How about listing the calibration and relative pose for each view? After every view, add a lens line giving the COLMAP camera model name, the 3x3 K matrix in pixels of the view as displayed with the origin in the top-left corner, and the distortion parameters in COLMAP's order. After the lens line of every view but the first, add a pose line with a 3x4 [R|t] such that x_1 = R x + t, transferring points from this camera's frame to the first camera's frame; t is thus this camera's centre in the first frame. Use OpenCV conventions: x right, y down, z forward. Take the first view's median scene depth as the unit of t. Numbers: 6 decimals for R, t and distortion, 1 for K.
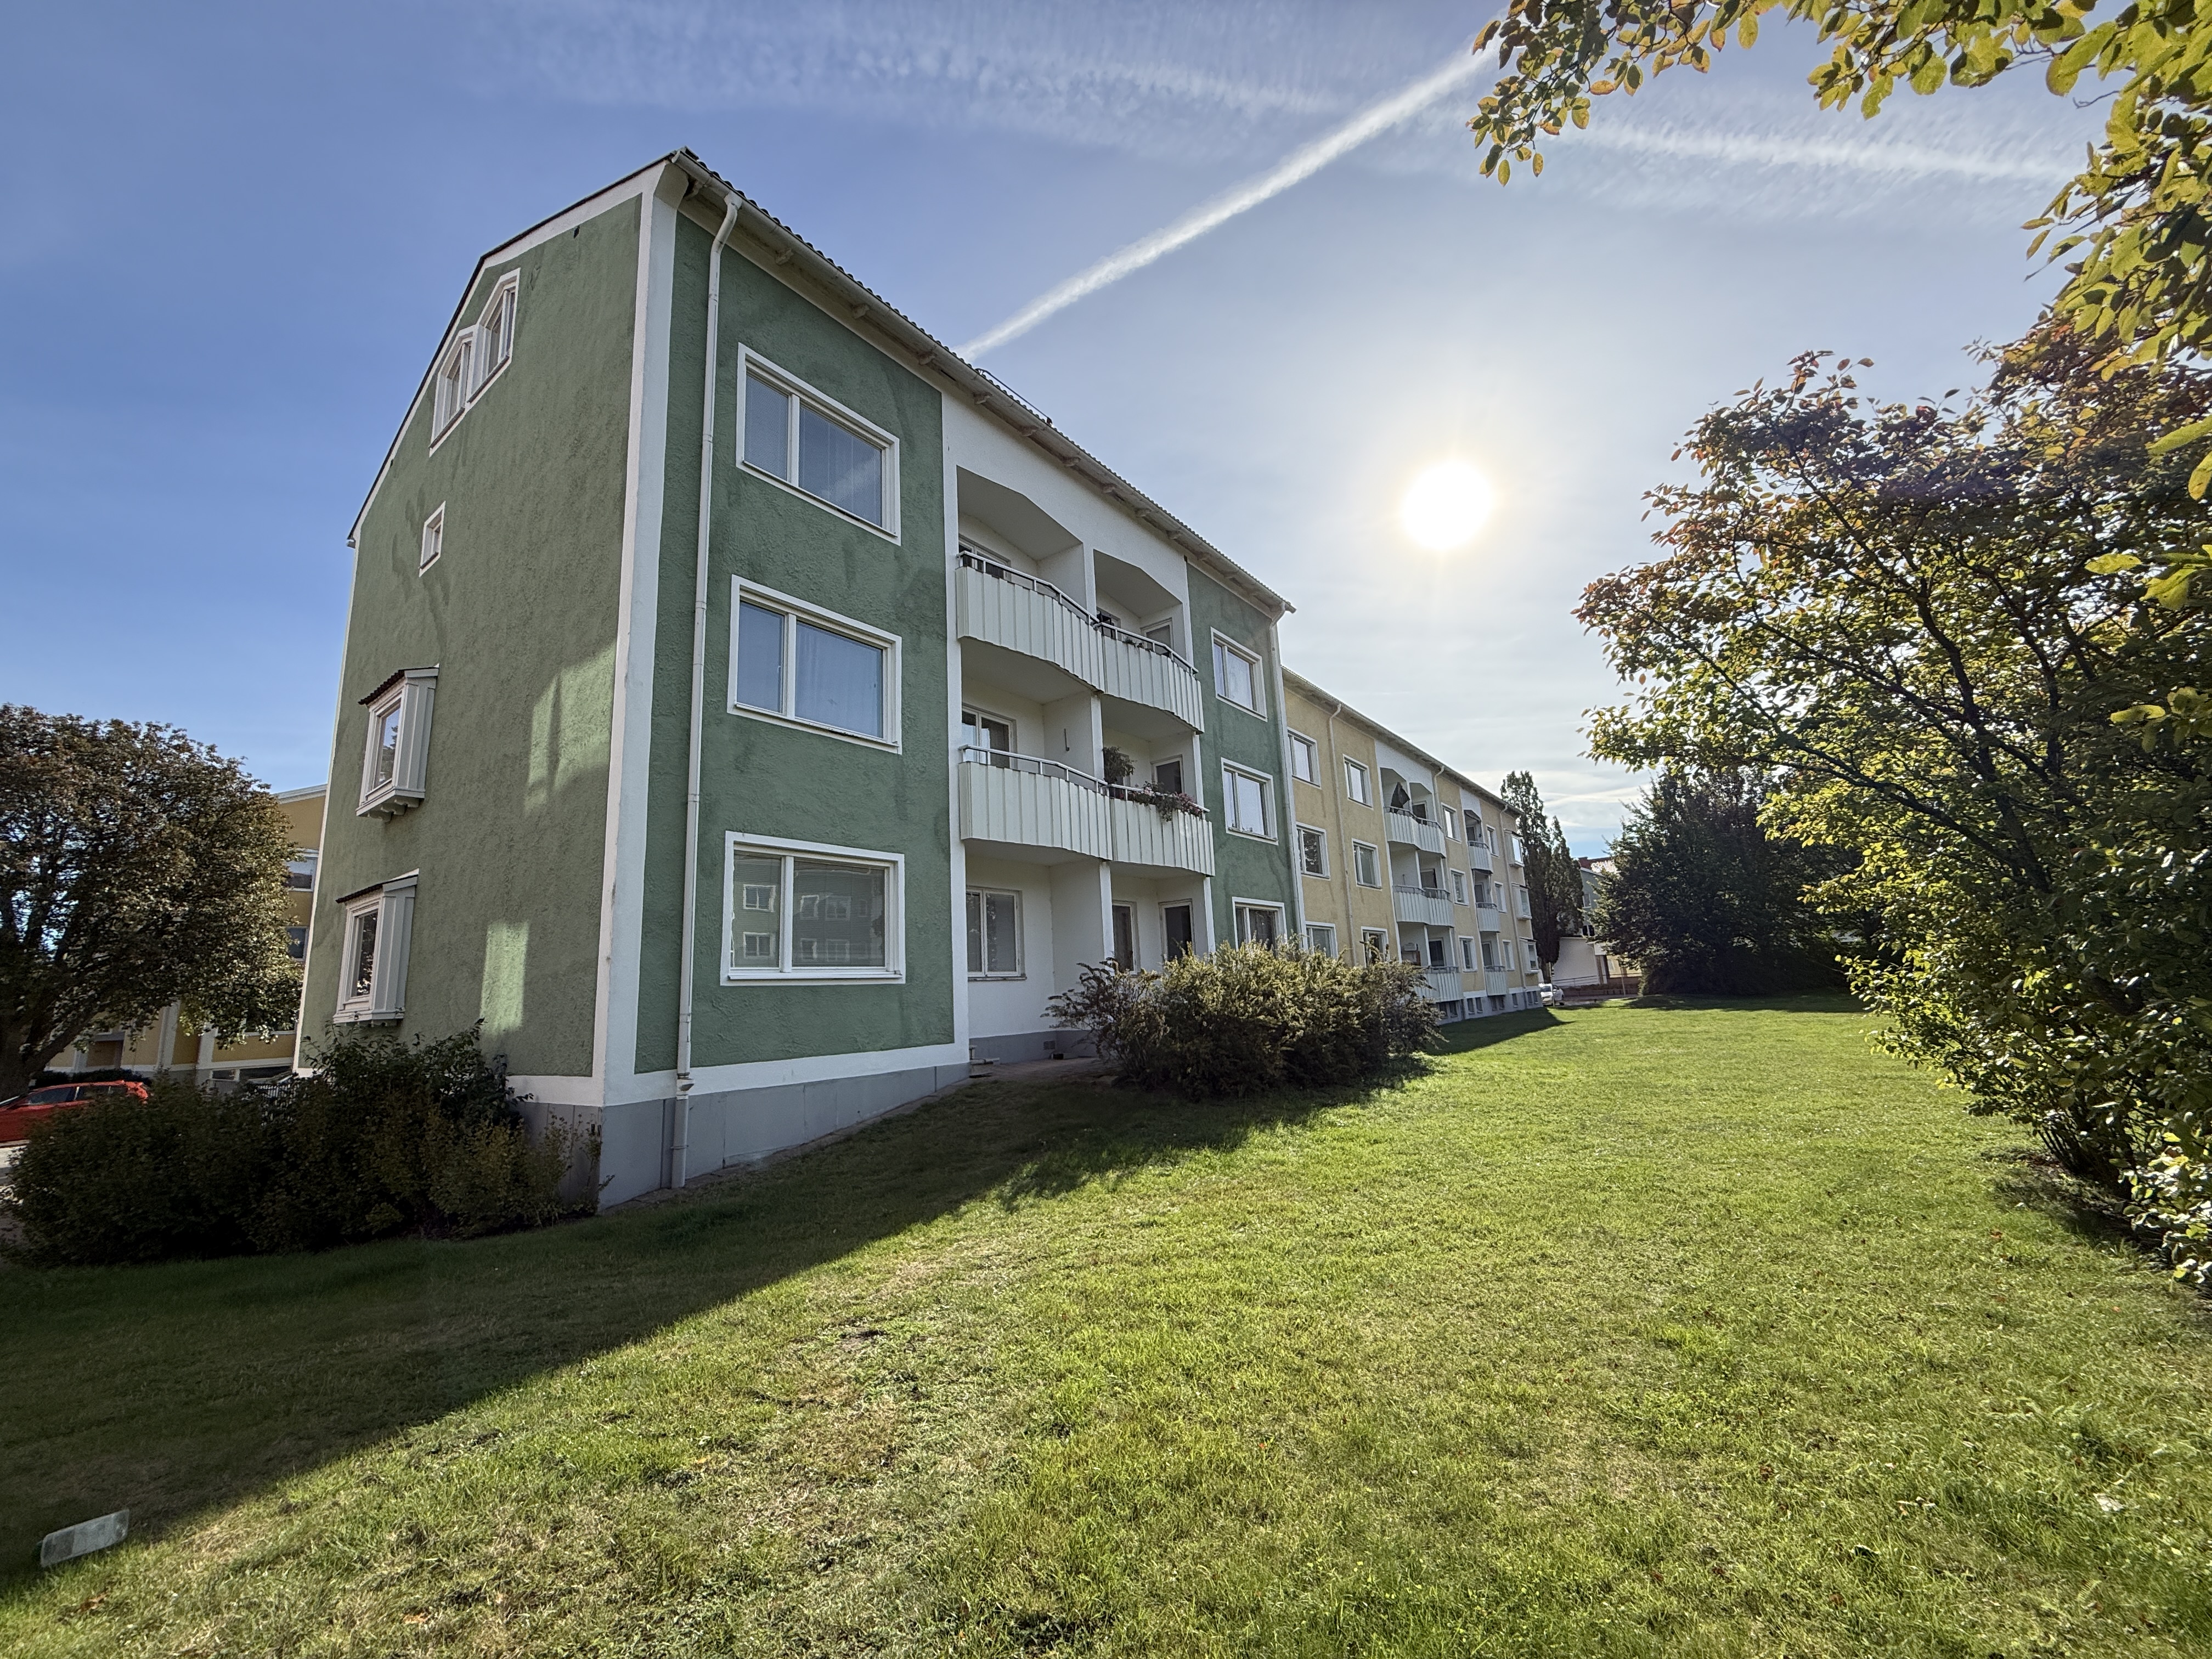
lens RADIAL K [[882.6, 0, 1095.9], [0, 882.6, 839.7], [0, 0, 1]] dist [0.000540, 0.000172]
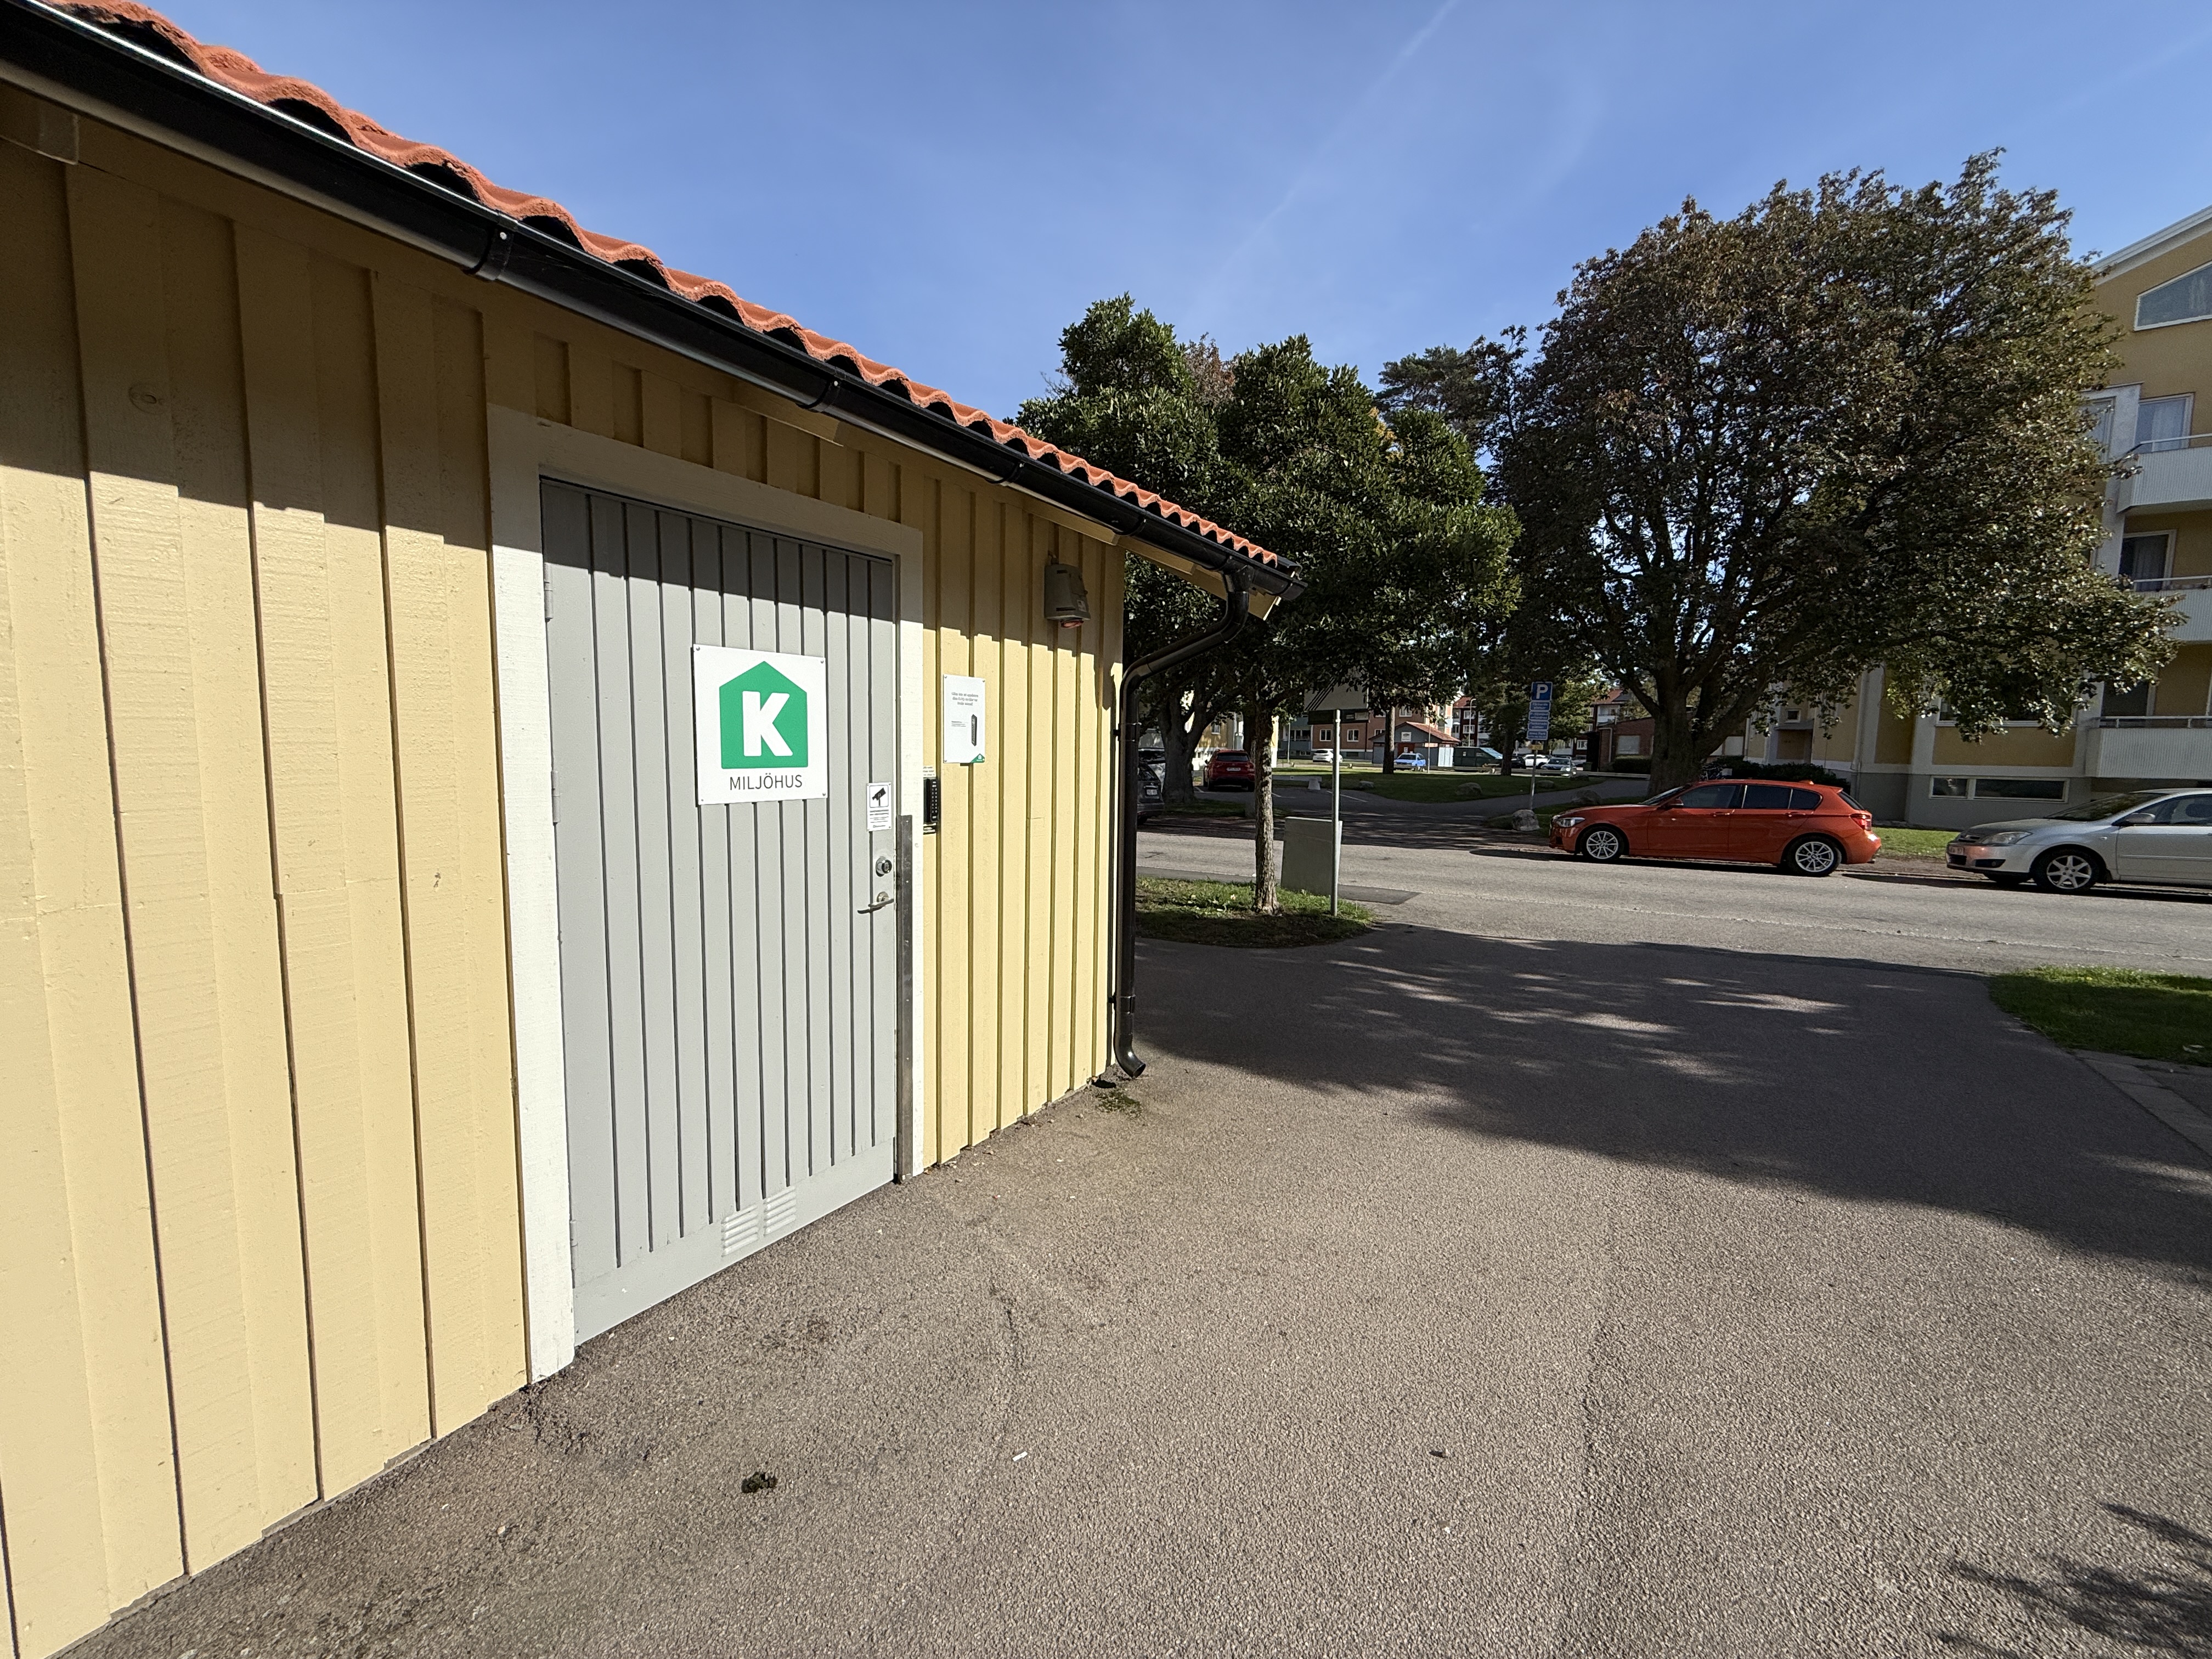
lens RADIAL K [[882.6, 0, 1095.9], [0, 882.6, 839.7], [0, 0, 1]] dist [0.000540, 0.000172]
pose [[0.067850, 0.150561, -0.986270, -0.213662], [0.173895, 0.971631, 0.160290, 0.052367], [0.982424, -0.182383, 0.039743, 0.196083]]
